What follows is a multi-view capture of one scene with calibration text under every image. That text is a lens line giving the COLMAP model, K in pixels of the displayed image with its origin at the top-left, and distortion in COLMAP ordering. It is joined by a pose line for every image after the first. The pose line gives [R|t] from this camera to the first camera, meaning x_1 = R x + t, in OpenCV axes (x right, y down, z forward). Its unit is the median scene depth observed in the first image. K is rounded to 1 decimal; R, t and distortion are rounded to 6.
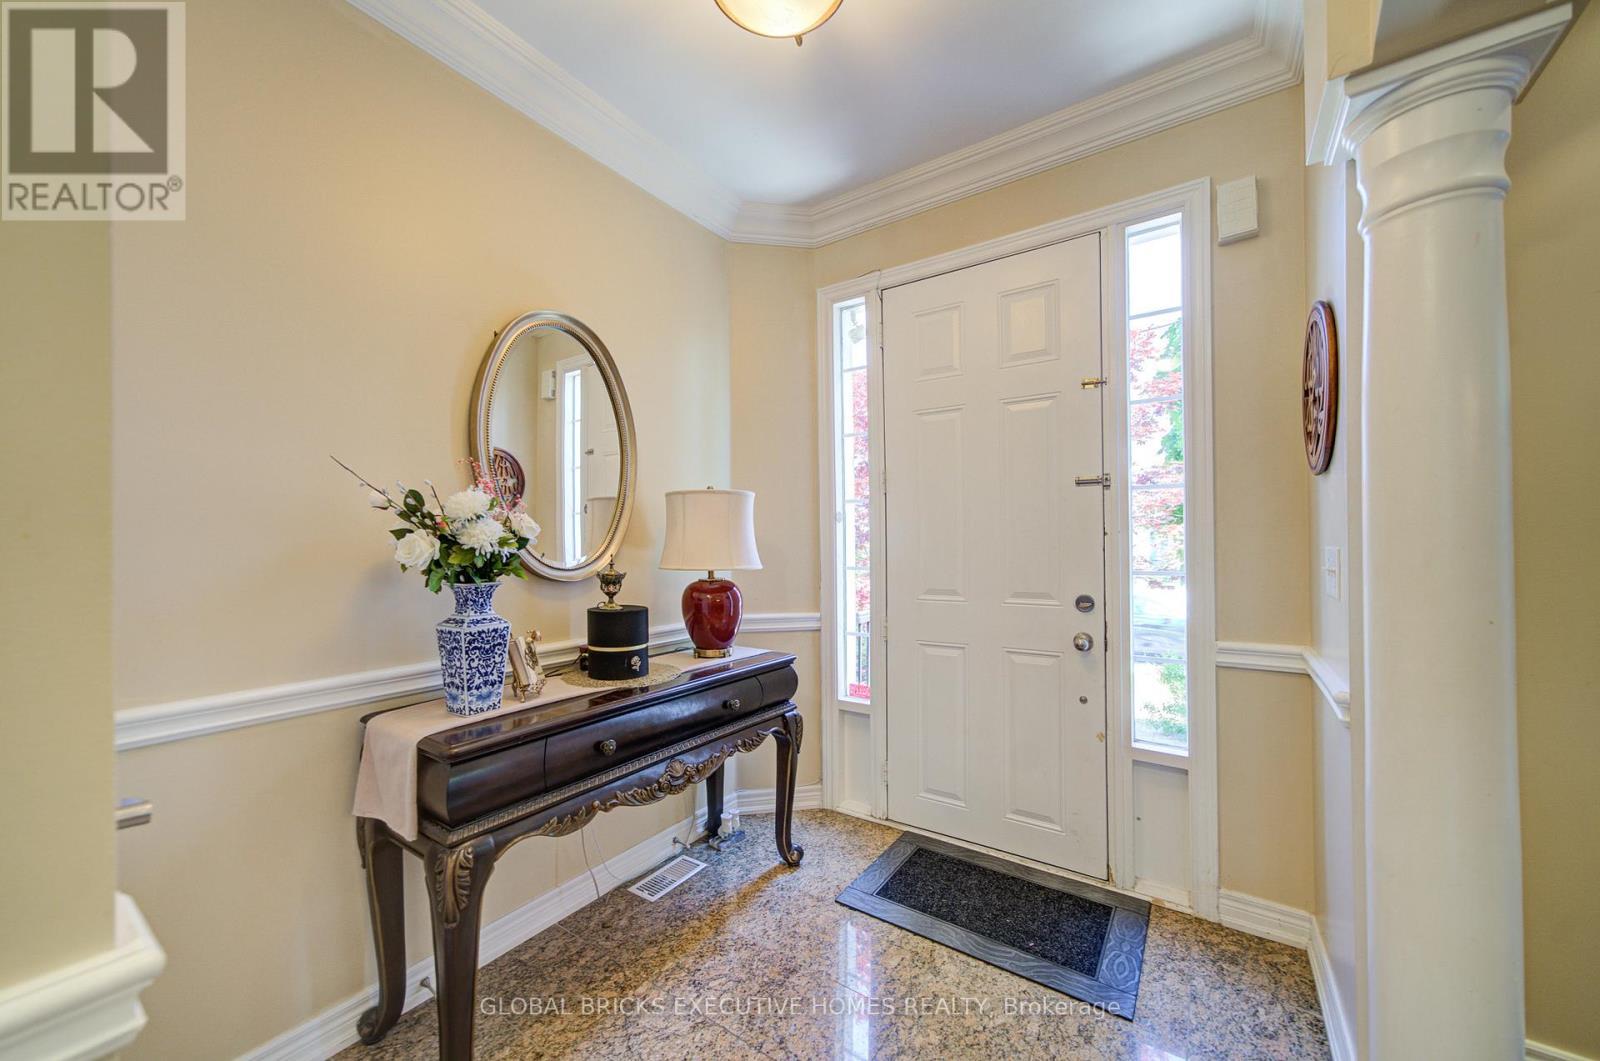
lens RADIAL K [[618.0, 0, 789.3], [0, 618.0, 538.4], [0, 0, 1]] dist [0.016122, 0.000584]
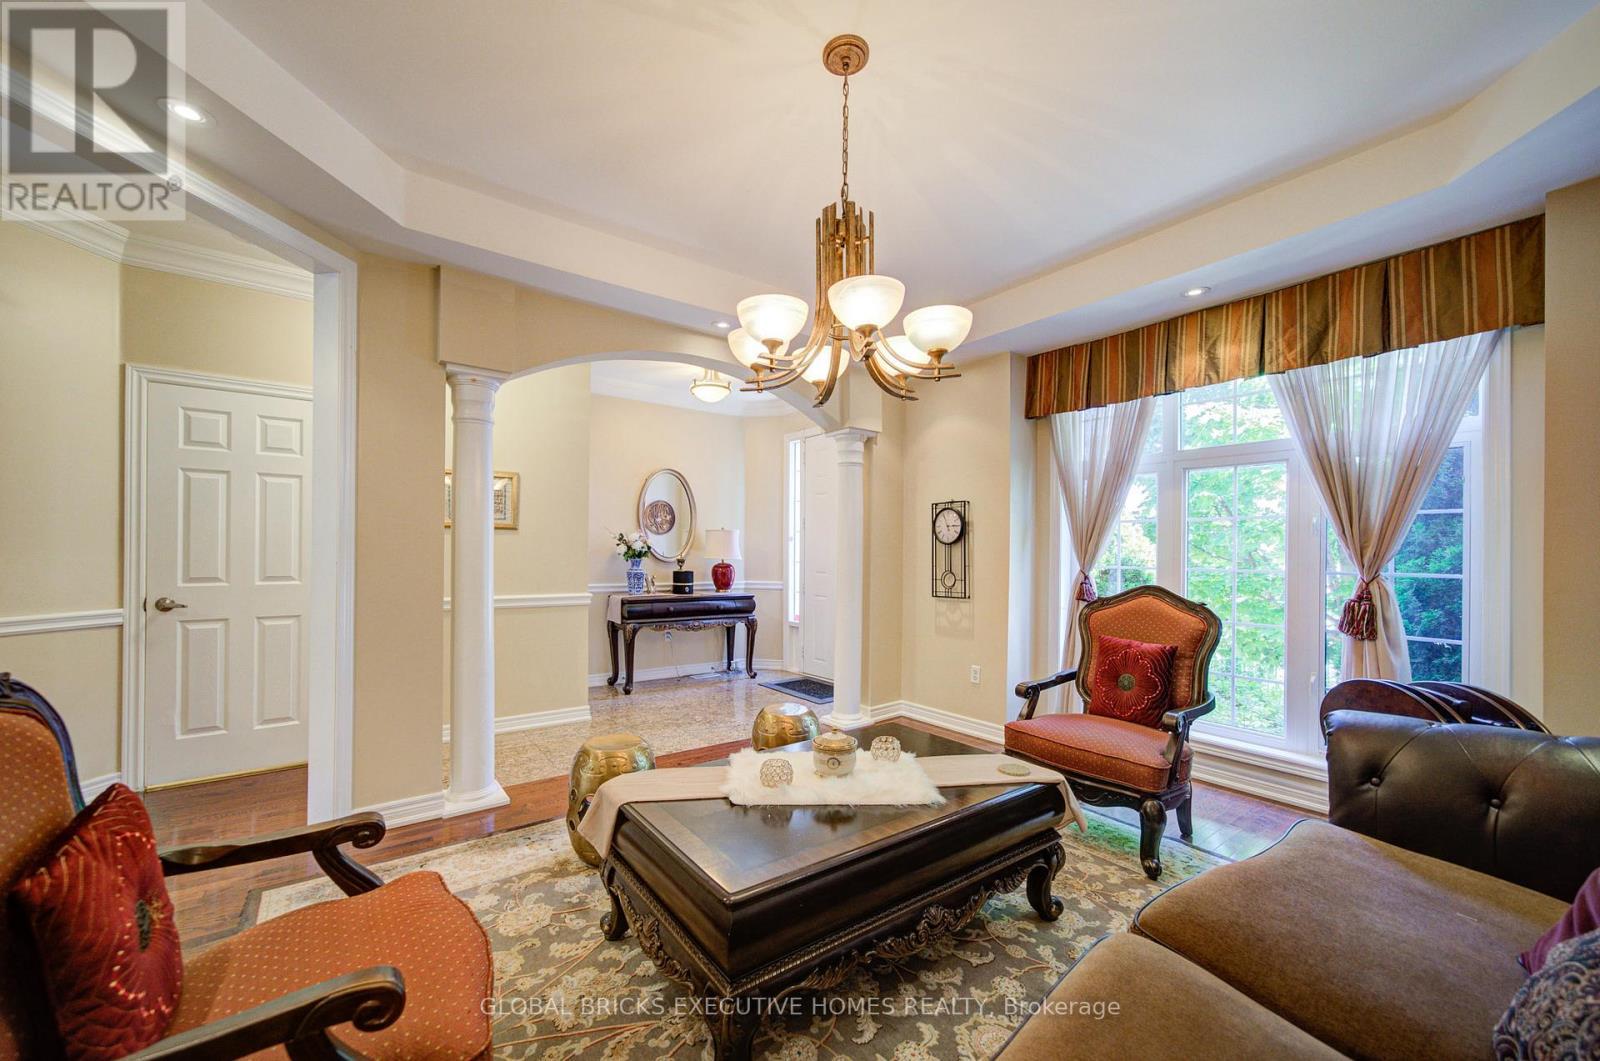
lens RADIAL K [[642.2, 0, 767.5], [0, 642.2, 544.0], [0, 0, 1]] dist [0.020297, 0.000045]
pose [[0.943030, 0.011722, -0.332501, 1.018410], [-0.013296, 0.999909, -0.002459, -0.010274], [0.332442, 0.006740, 0.943100, -1.585976]]
